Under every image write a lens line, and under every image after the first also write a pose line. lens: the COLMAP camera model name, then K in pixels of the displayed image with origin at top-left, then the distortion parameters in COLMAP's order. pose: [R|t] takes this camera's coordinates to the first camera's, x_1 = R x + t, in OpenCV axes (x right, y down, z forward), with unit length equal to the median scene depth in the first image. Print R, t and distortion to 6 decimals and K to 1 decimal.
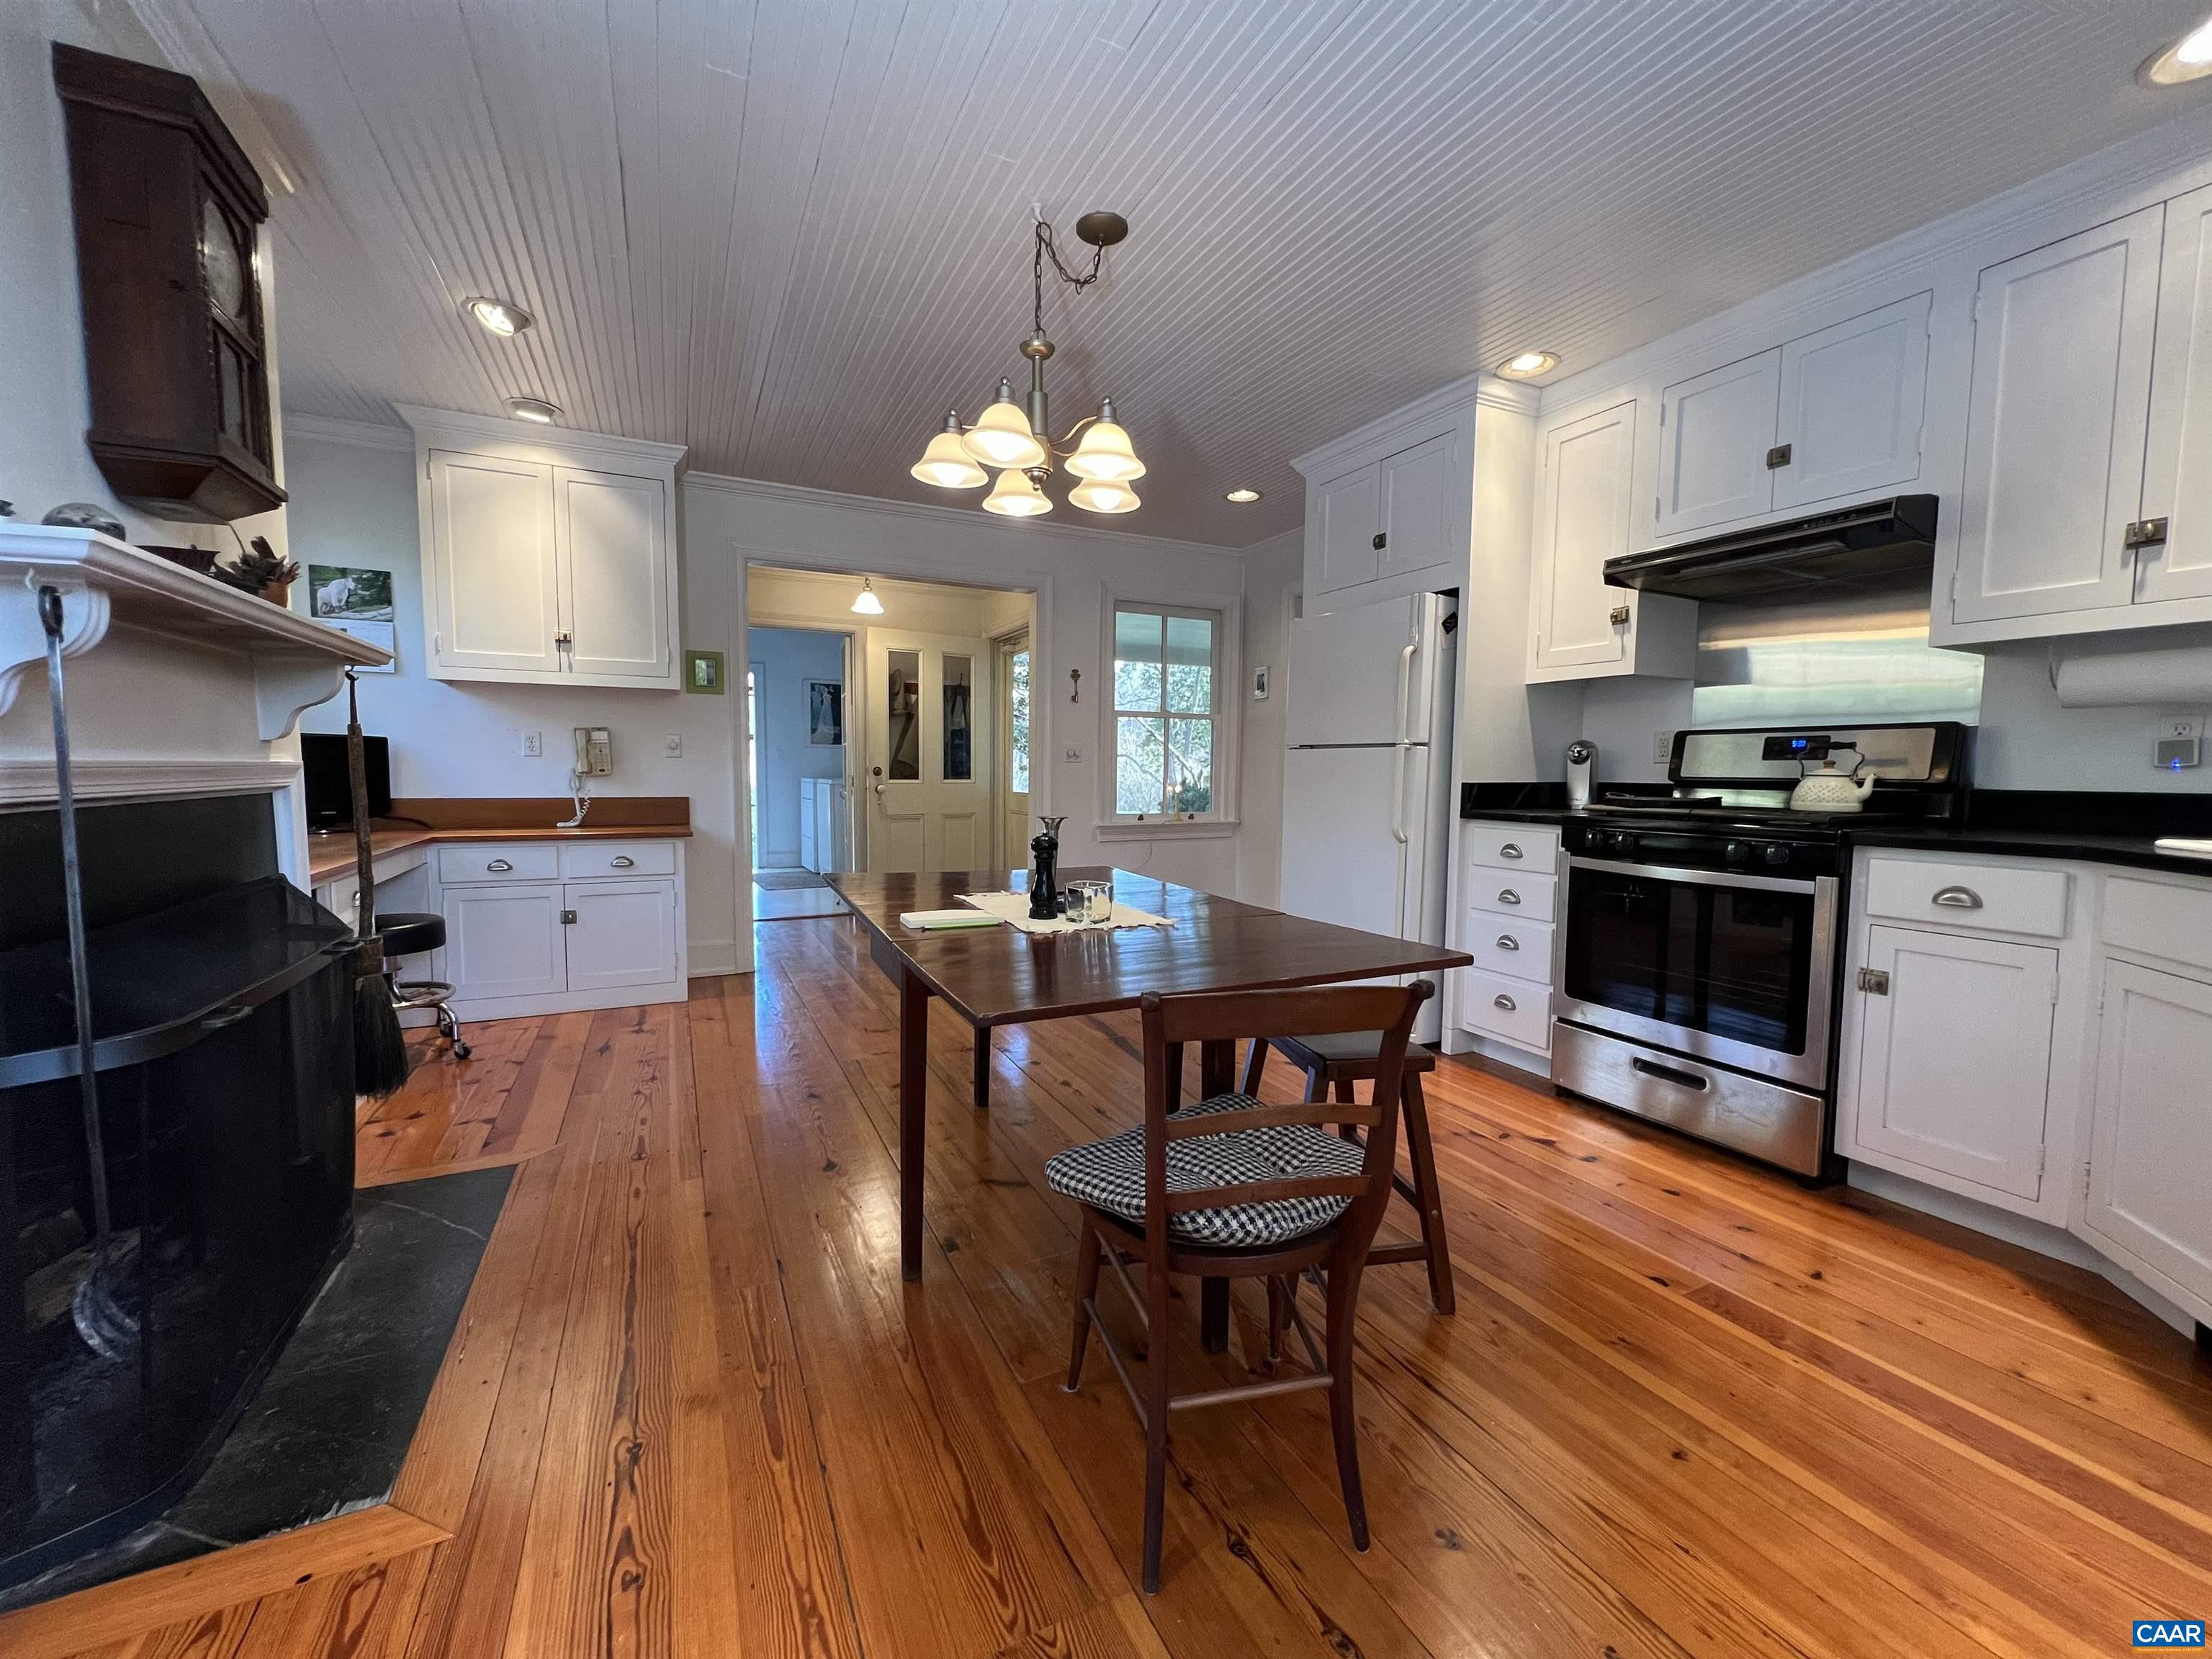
lens RADIAL K [[883.4, 0, 1108.3], [0, 883.4, 835.4], [0, 0, 1]] dist [-0.002687, 0.000350]
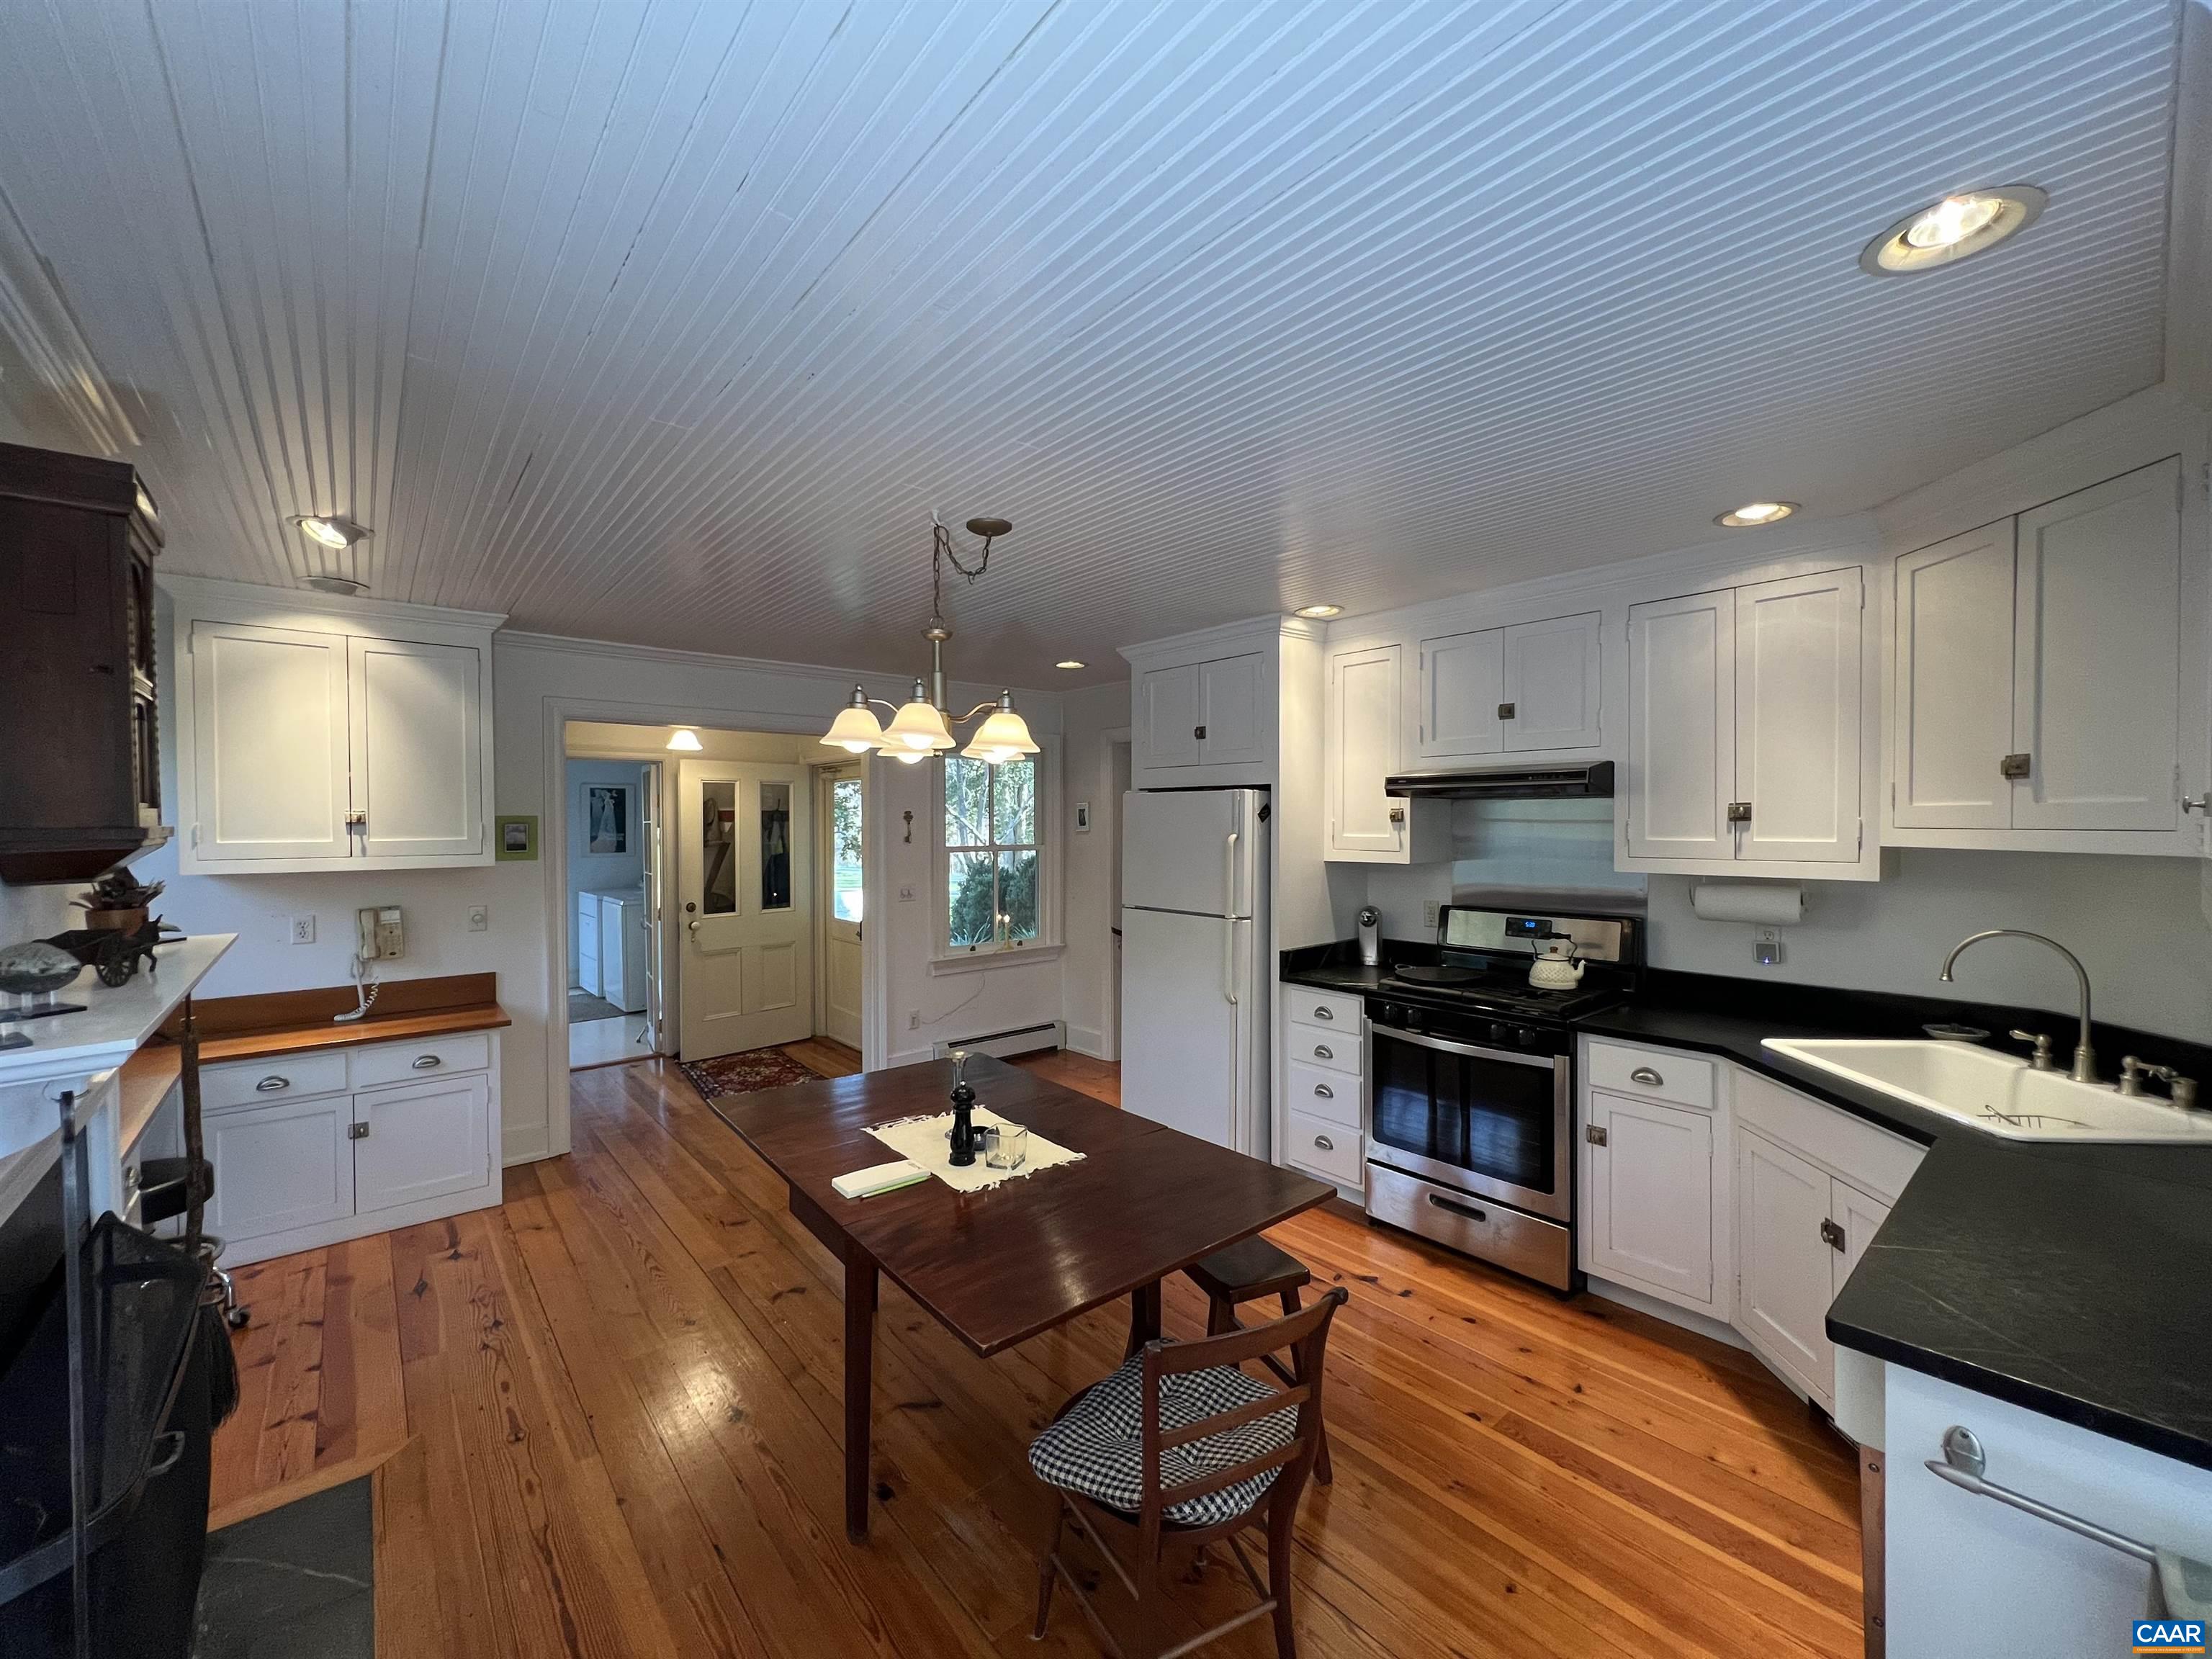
lens RADIAL K [[883.4, 0, 1109.8], [0, 883.4, 835.9], [0, 0, 1]] dist [-0.002687, 0.000350]
pose [[0.969497, -0.017091, 0.244508, -0.122087], [0.031346, 0.998020, -0.054532, -0.190253], [-0.243092, 0.060533, 0.968113, -0.101072]]
